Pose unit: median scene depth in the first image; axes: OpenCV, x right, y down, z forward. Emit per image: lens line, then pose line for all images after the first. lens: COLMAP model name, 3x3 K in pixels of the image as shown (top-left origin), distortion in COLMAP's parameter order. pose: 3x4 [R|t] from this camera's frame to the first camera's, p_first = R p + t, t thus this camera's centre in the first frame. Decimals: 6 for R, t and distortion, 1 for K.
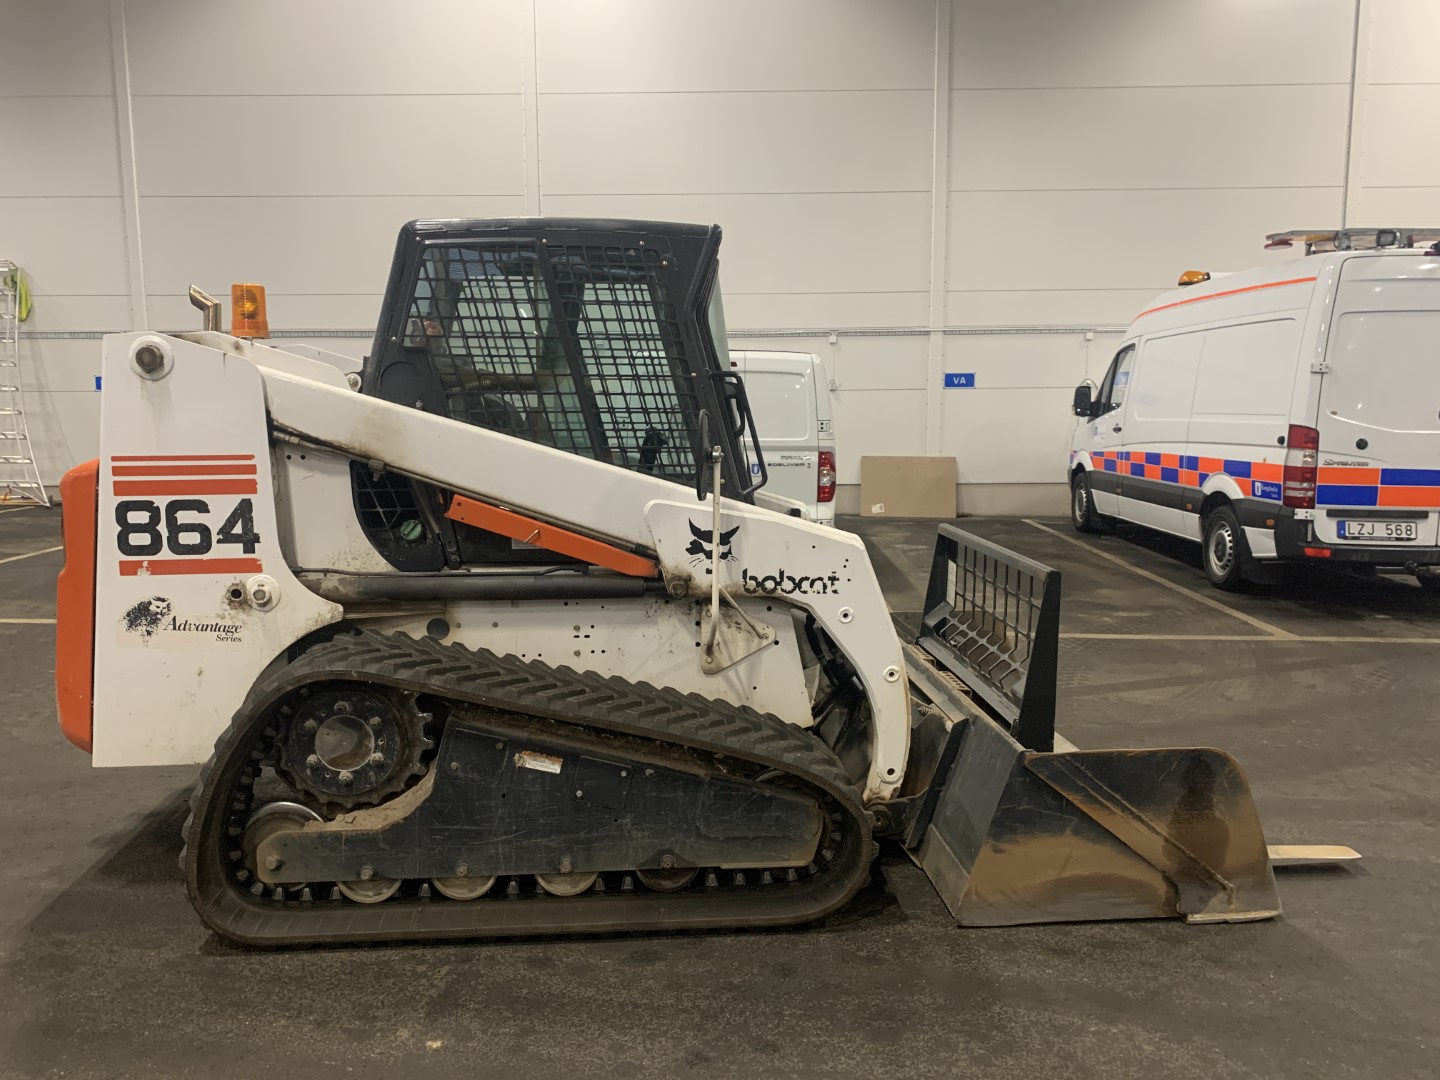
lens RADIAL K [[1081.7, 0, 715.1], [0, 1081.7, 537.5], [0, 0, 1]] dist [0.012076, -0.006229]
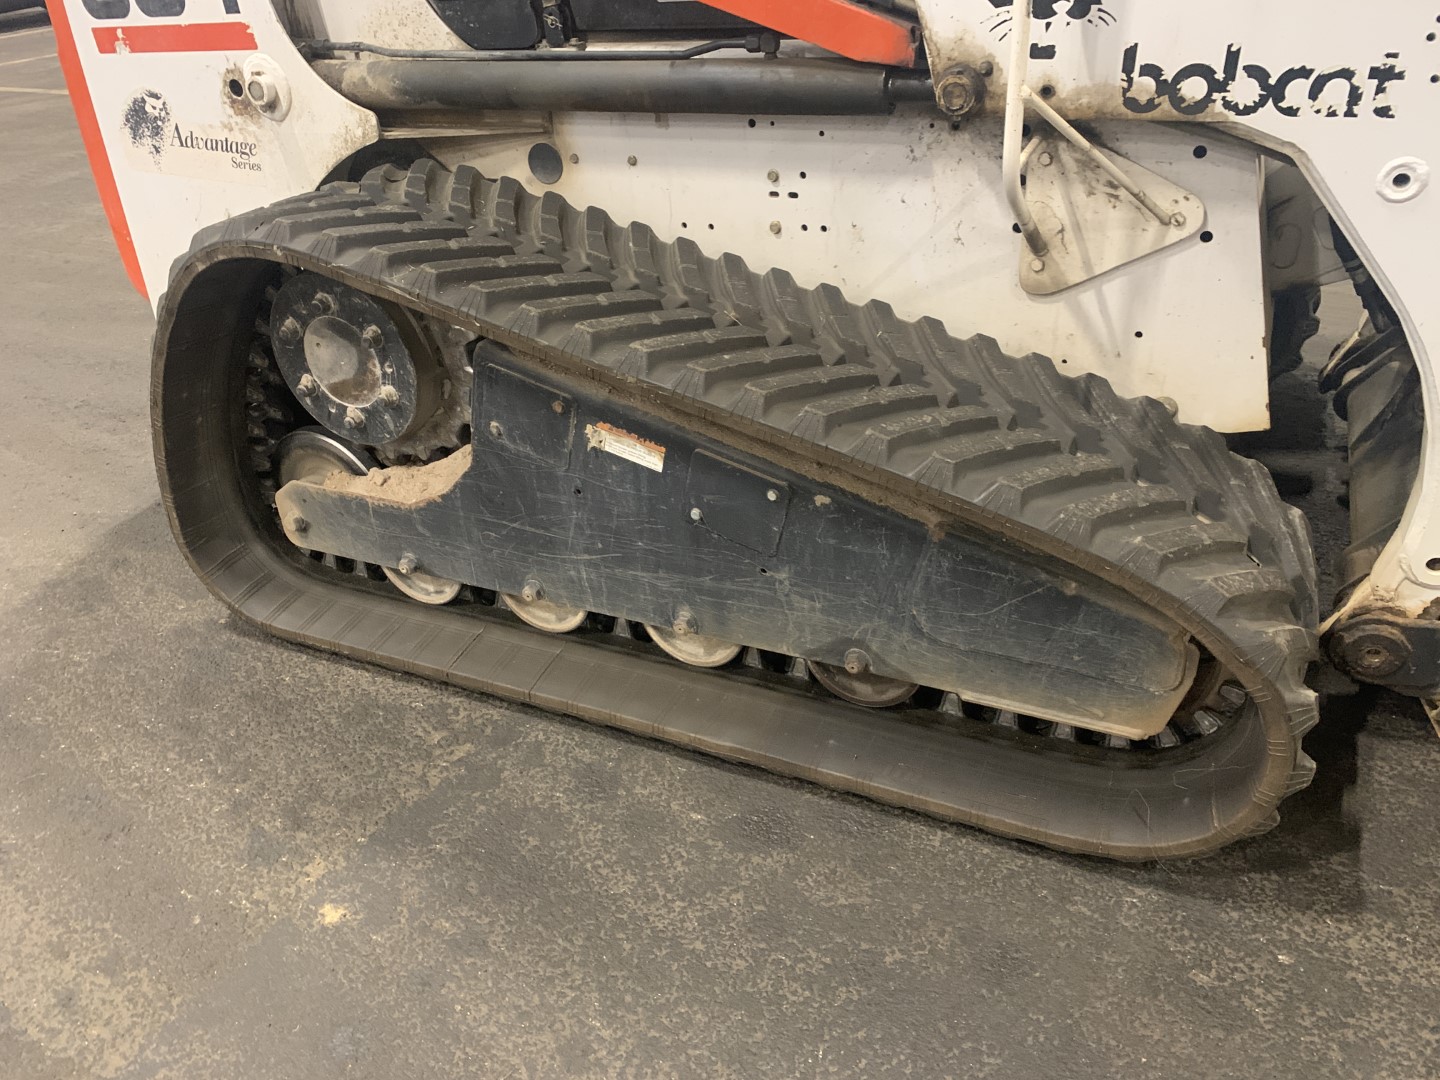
lens RADIAL K [[1081.7, 0, 715.1], [0, 1081.7, 537.5], [0, 0, 1]] dist [0.012076, -0.006229]
pose [[0.864009, 0.208298, -0.458368, 0.120468], [0.003853, 0.907643, 0.419726, 0.026563], [0.503462, -0.364413, 0.783409, 0.569953]]
